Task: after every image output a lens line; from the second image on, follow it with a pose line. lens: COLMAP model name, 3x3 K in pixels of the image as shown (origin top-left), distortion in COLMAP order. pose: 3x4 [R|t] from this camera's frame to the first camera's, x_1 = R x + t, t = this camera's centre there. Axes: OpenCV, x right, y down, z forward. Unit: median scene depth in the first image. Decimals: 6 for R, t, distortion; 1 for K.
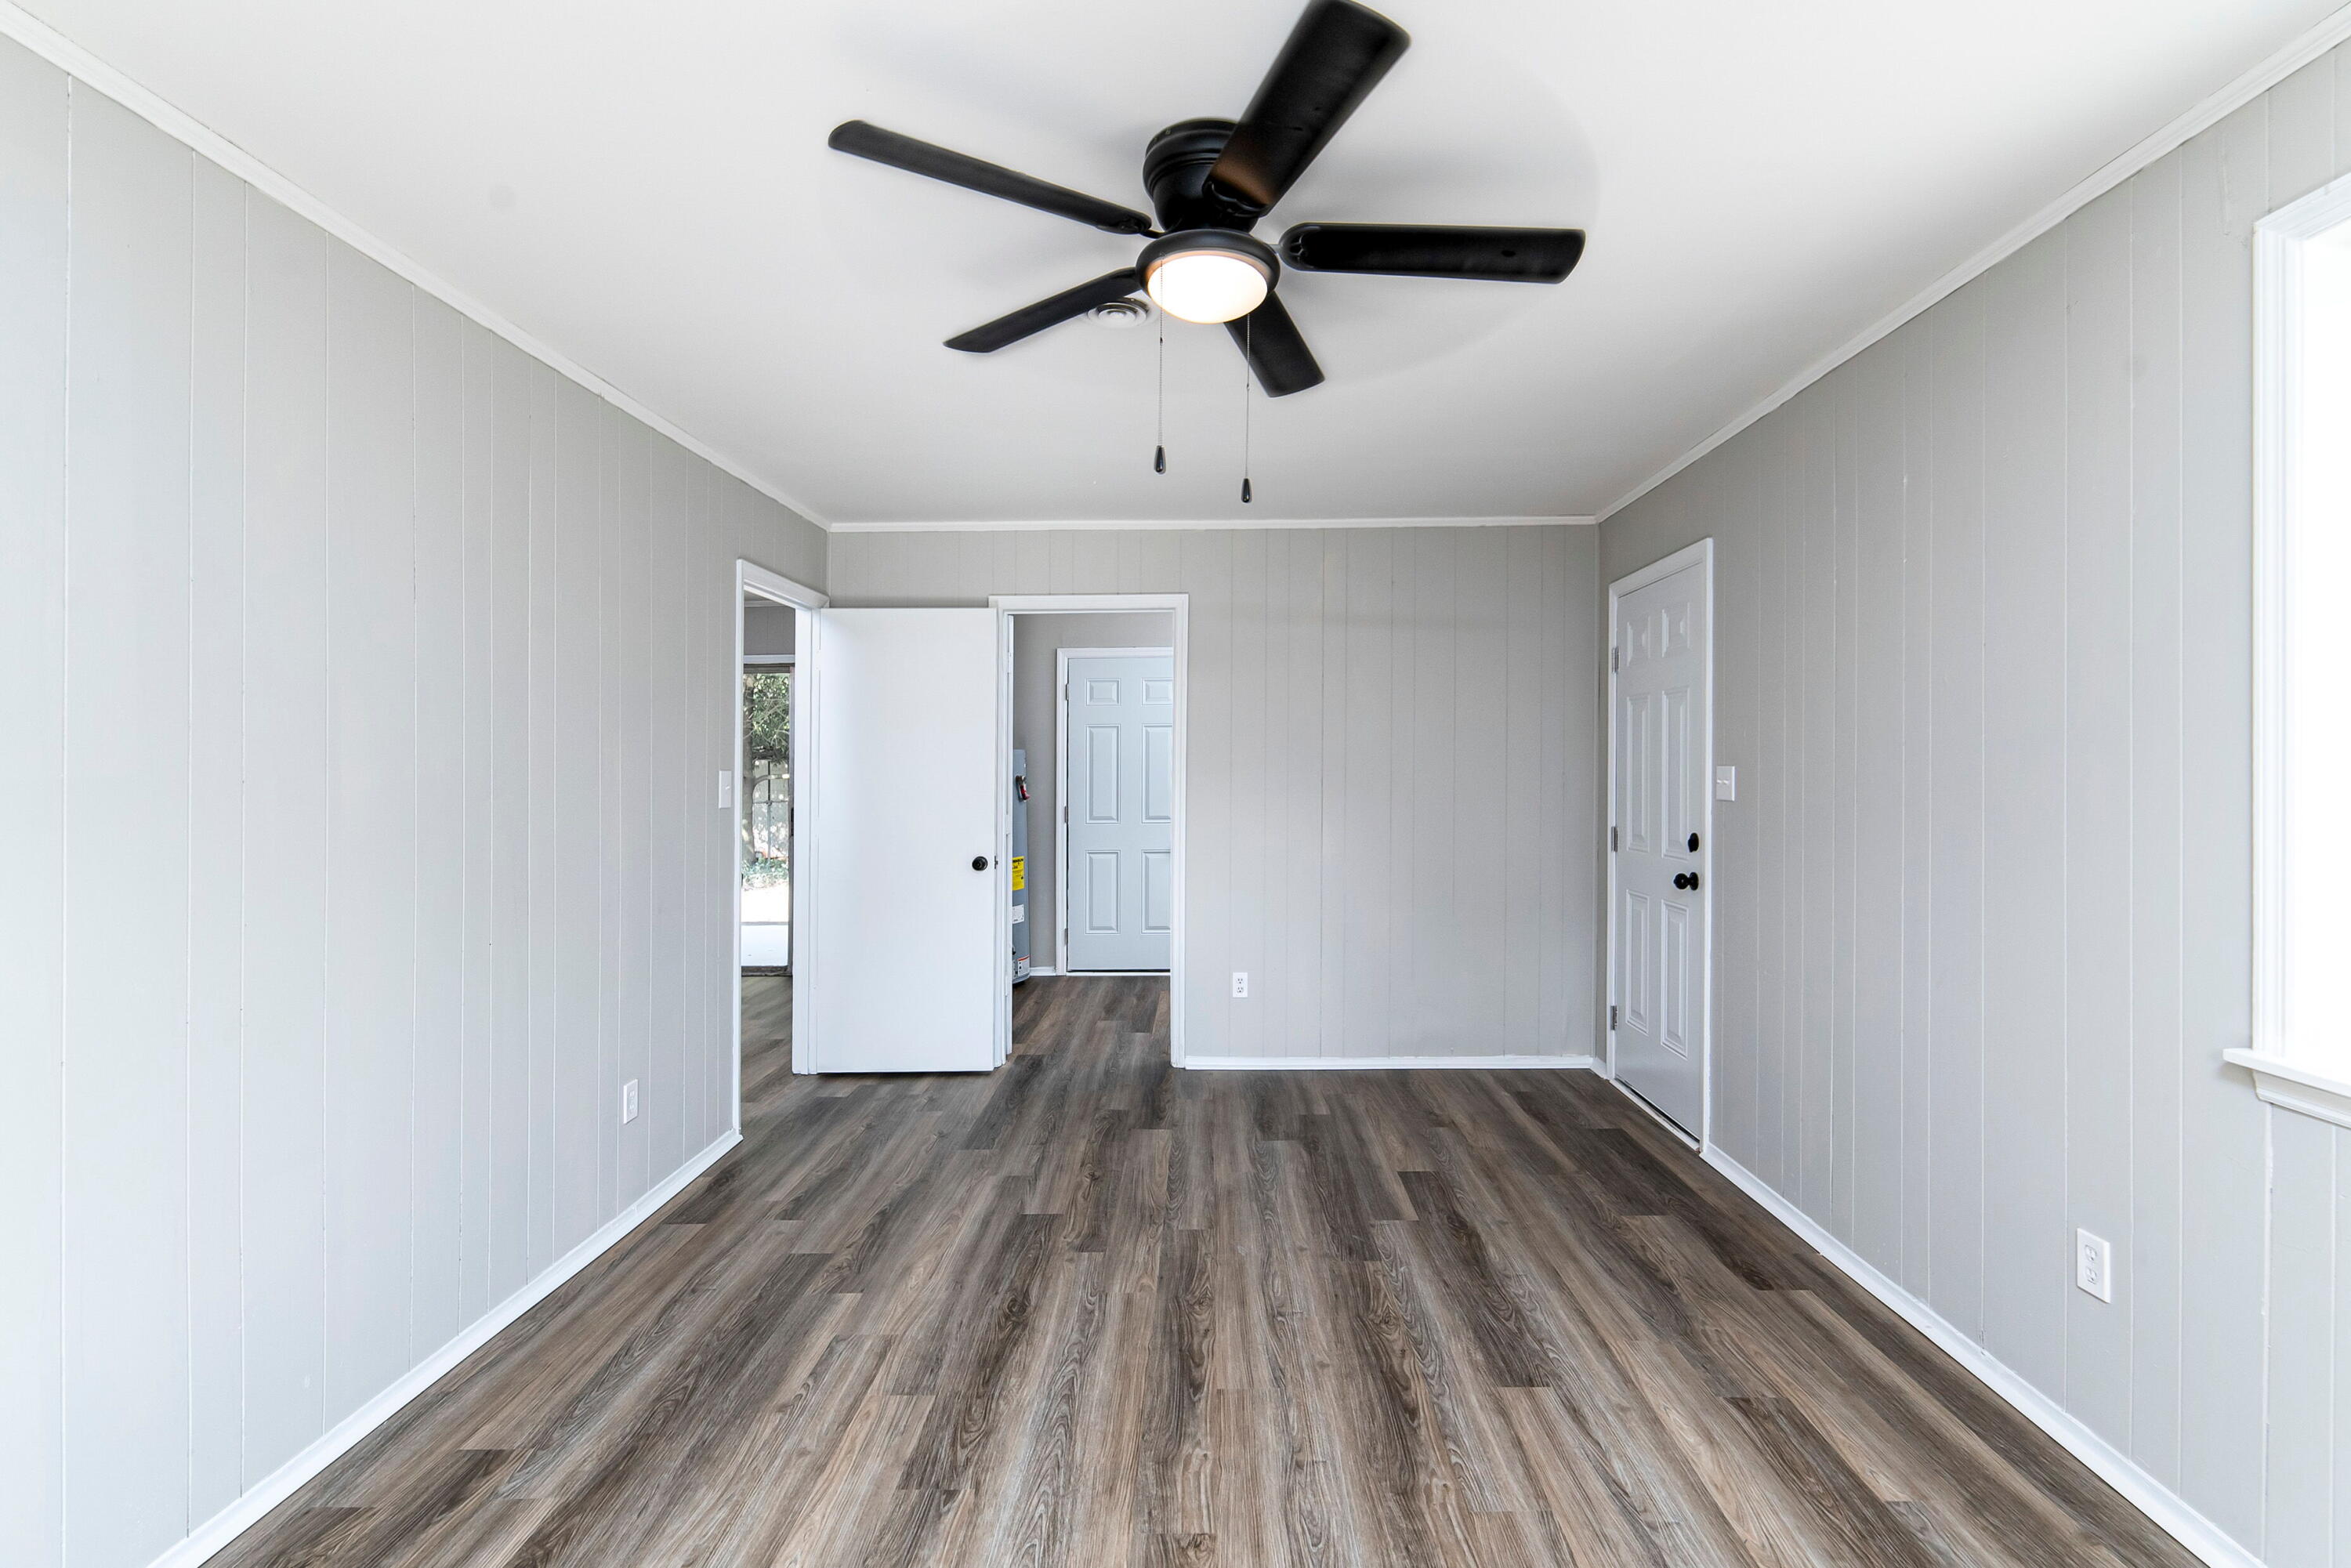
lens RADIAL K [[916.0, 0, 1162.8], [0, 916.0, 774.6], [0, 0, 1]] dist [0.000428, -0.000003]
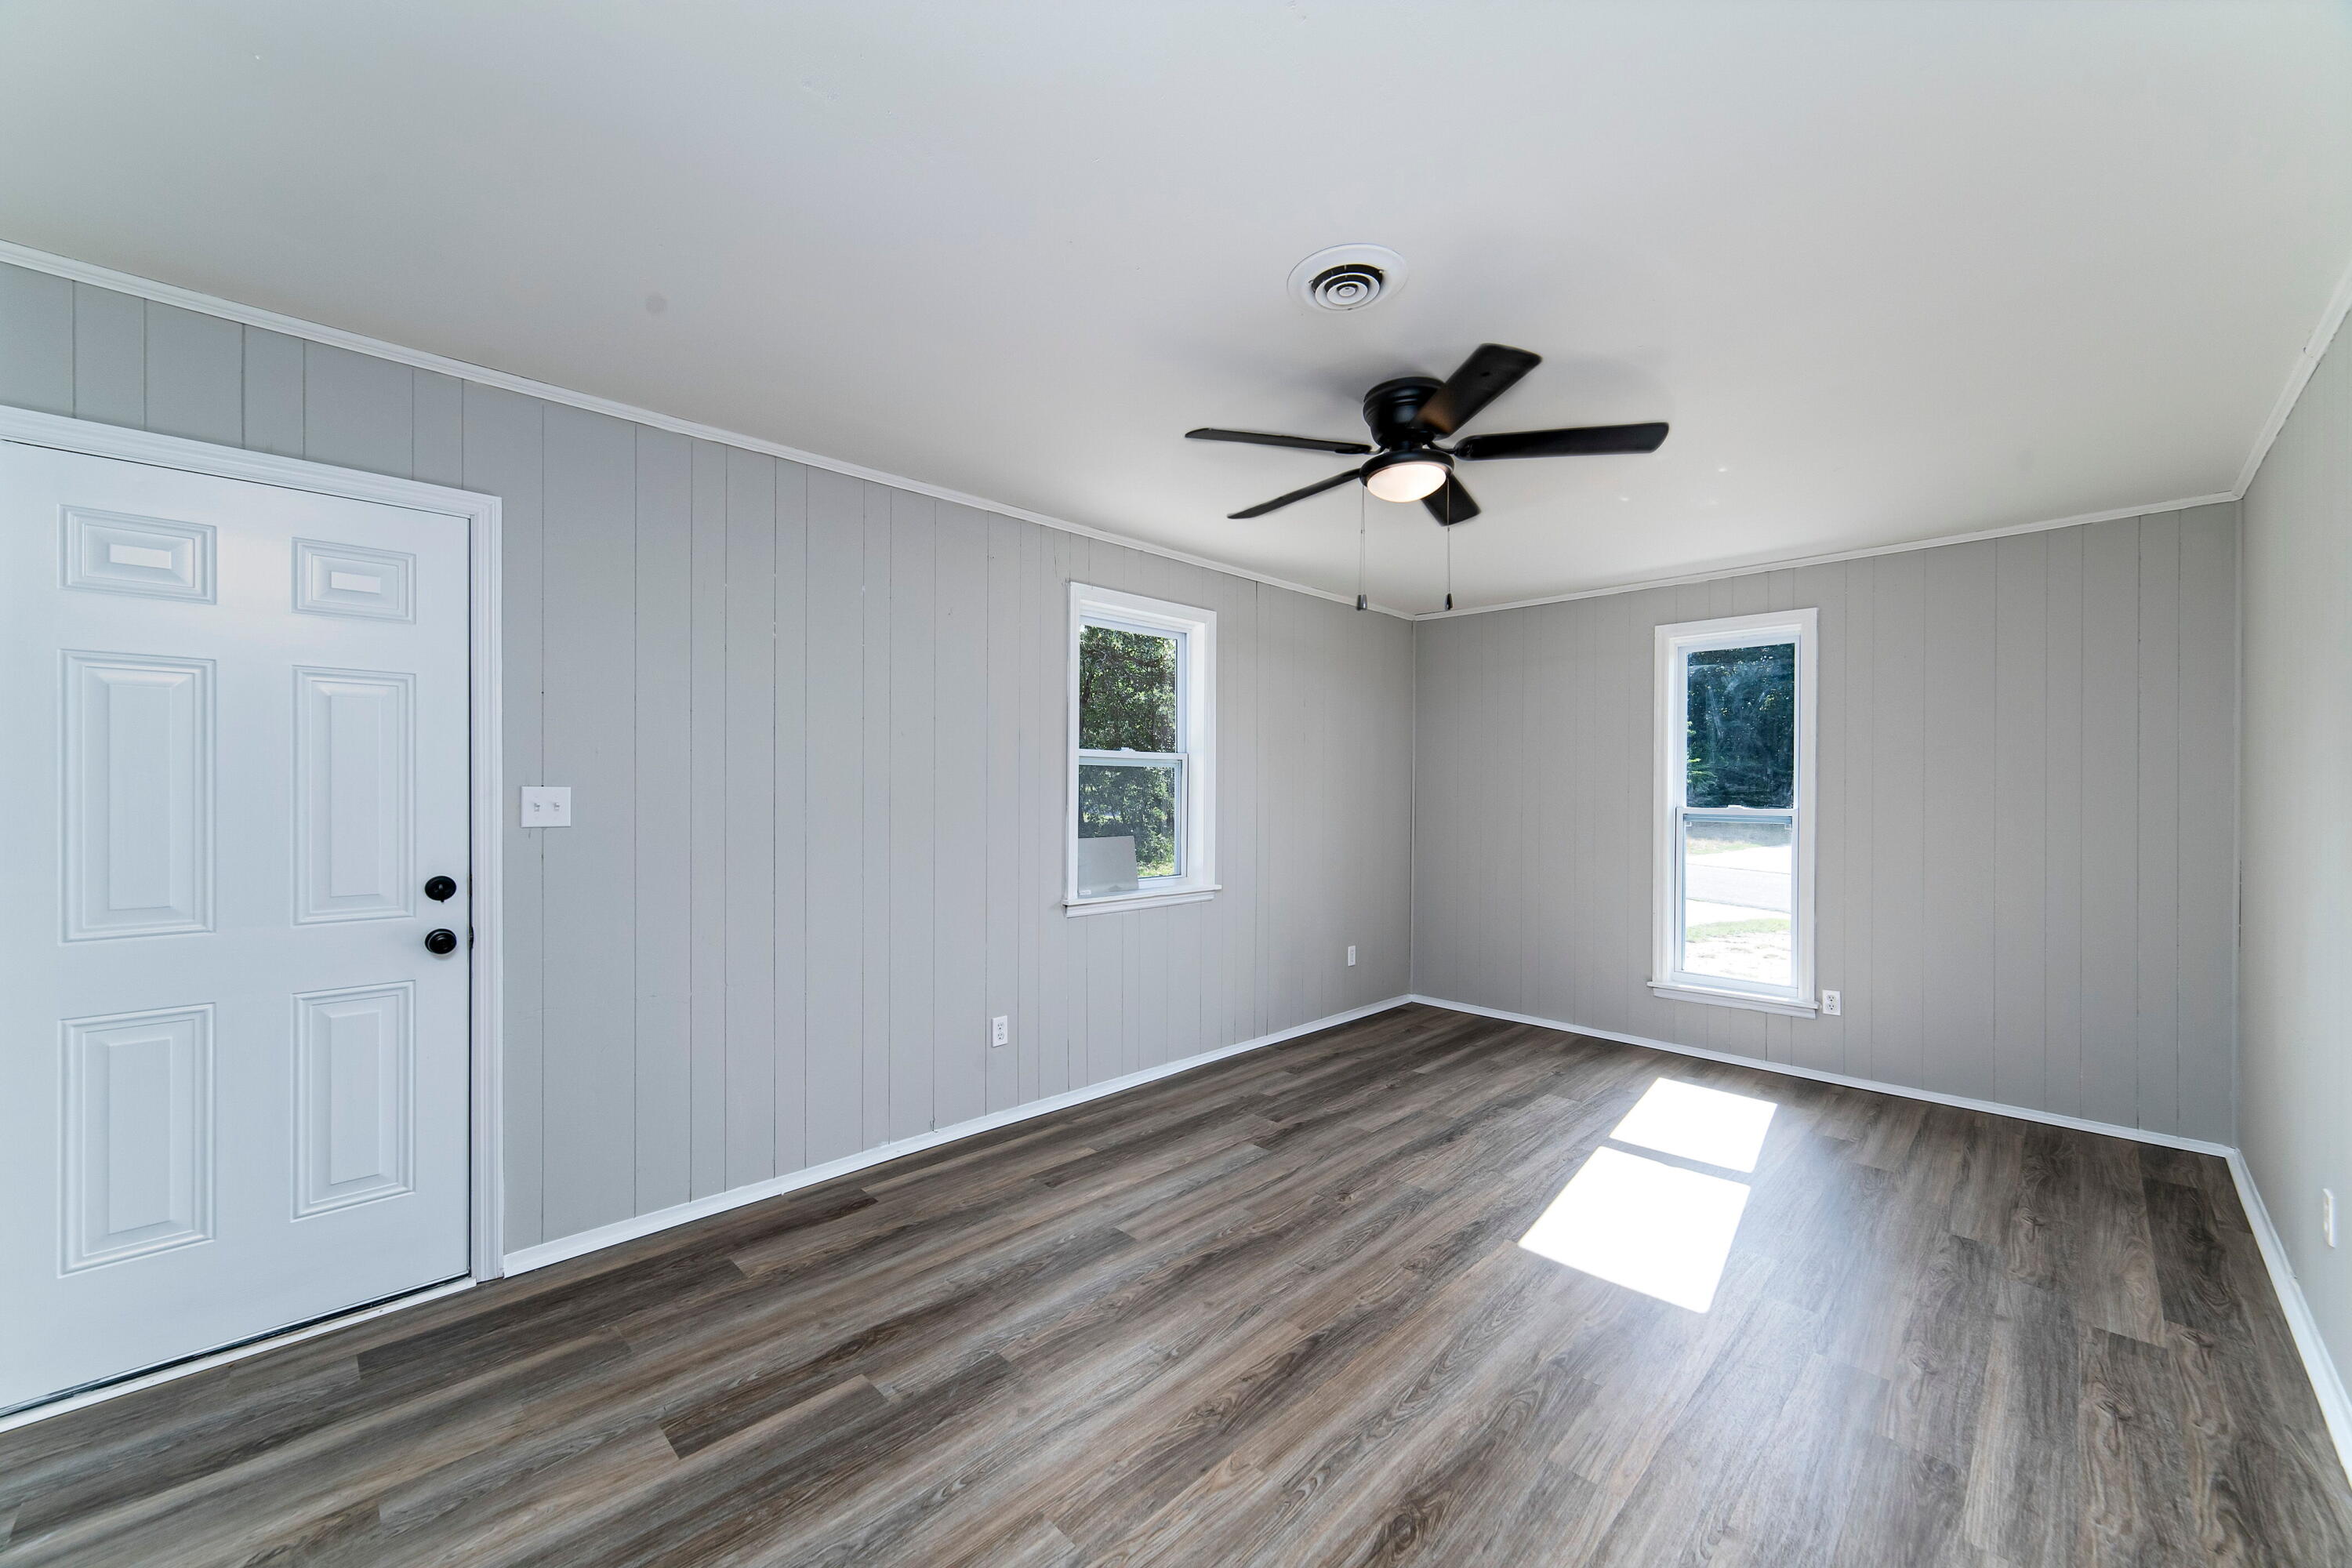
lens RADIAL K [[916.5, 0, 1172.3], [0, 916.5, 792.0], [0, 0, 1]] dist [0.000428, -0.000003]
pose [[-0.706383, 0.001959, 0.707827, -0.573205], [0.003151, 0.999995, 0.000377, -0.002470], [-0.707822, 0.002496, -0.706386, 1.726821]]
